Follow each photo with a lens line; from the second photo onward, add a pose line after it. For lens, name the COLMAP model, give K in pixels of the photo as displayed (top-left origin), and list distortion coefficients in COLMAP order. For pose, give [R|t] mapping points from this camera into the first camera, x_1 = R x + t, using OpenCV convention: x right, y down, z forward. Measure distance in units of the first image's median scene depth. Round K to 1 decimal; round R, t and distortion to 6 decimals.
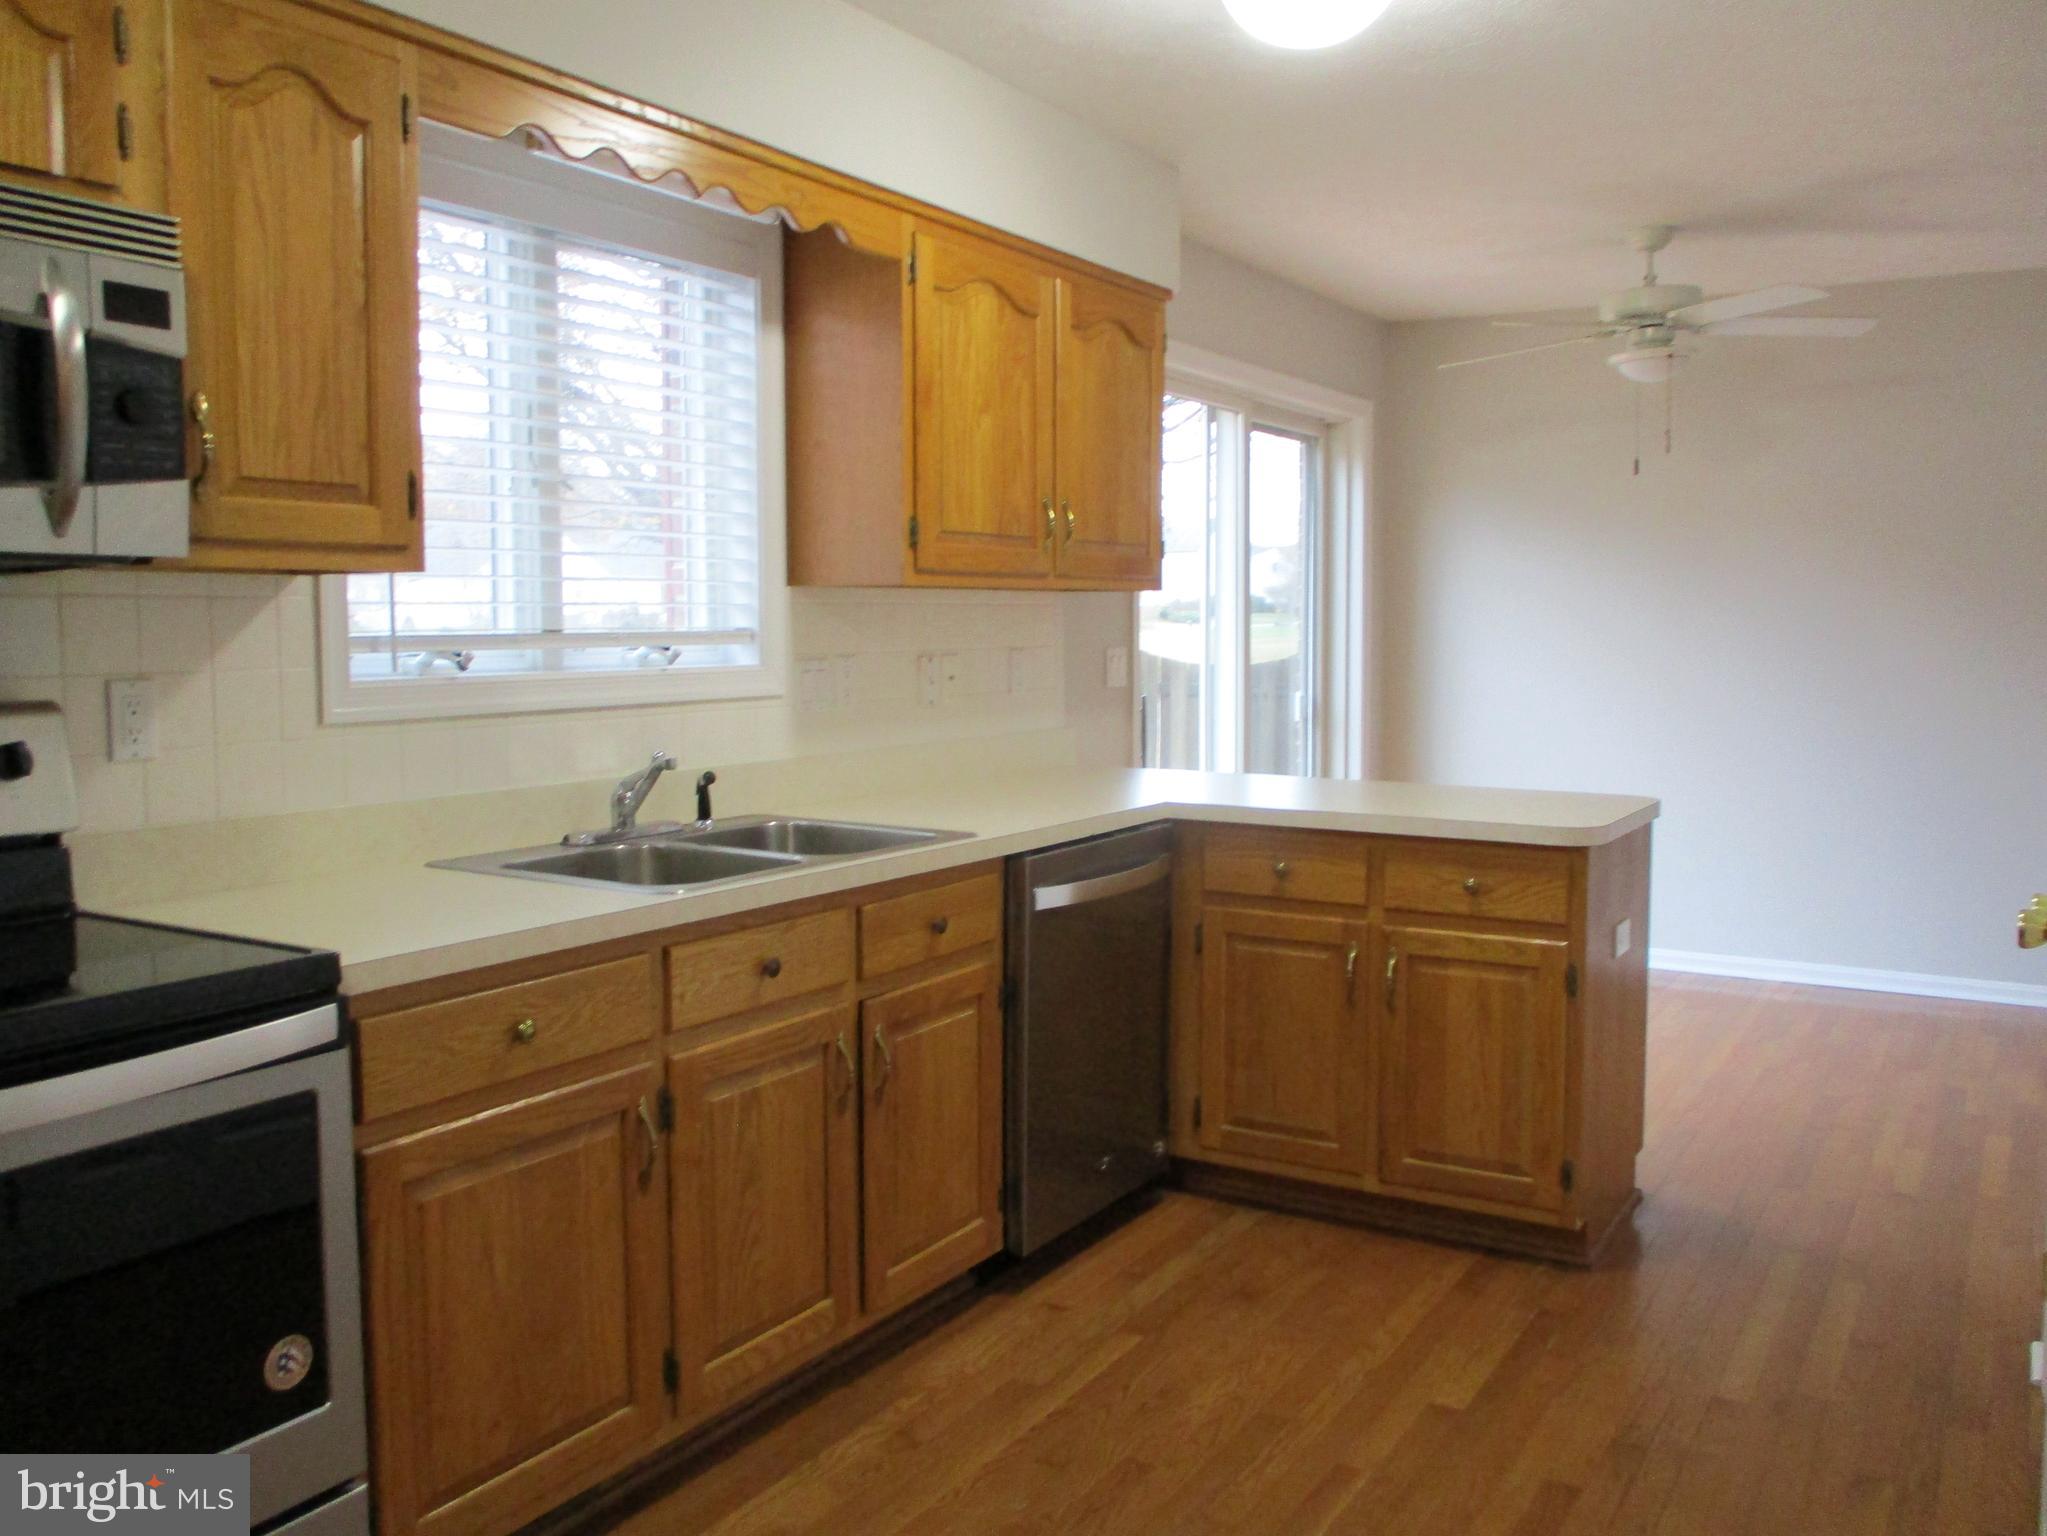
lens RADIAL K [[1690.5, 0, 1015.2], [0, 1690.5, 766.9], [0, 0, 1]] dist [-0.033467, 0.000220]
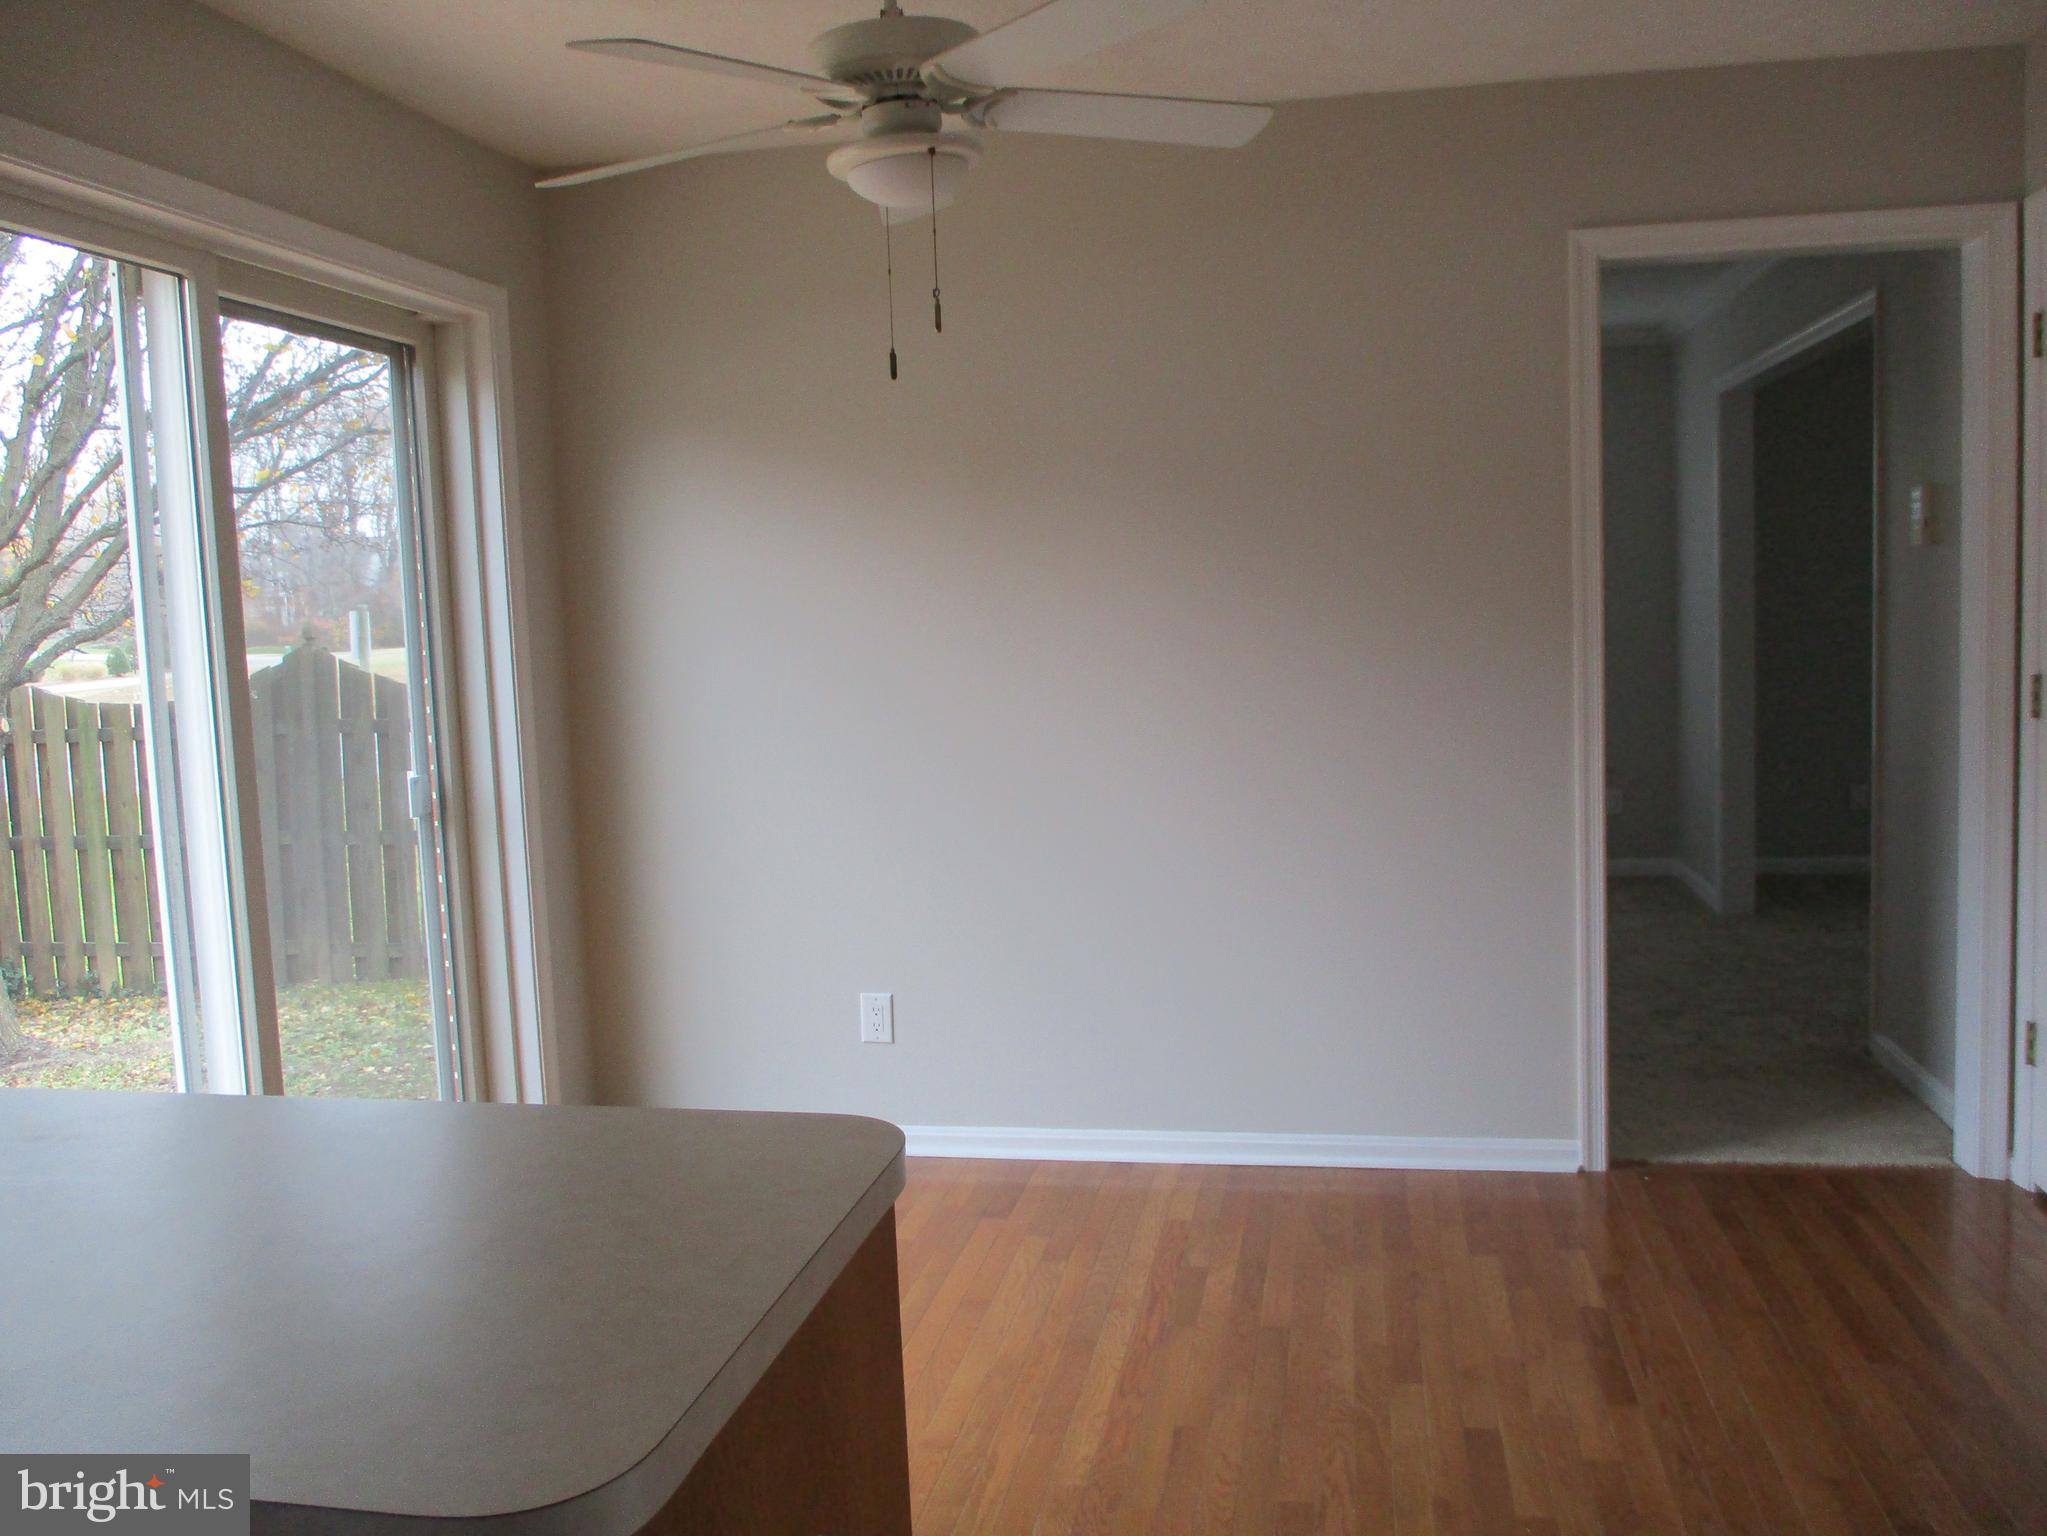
lens RADIAL K [[1690.5, 0, 1026.1], [0, 1690.5, 766.0], [0, 0, 1]] dist [-0.033467, 0.000220]
pose [[0.934570, -0.072197, 0.348377, 0.177338], [0.067721, 0.997390, 0.025024, -0.052019], [-0.349275, 0.000206, 0.937020, 0.398537]]
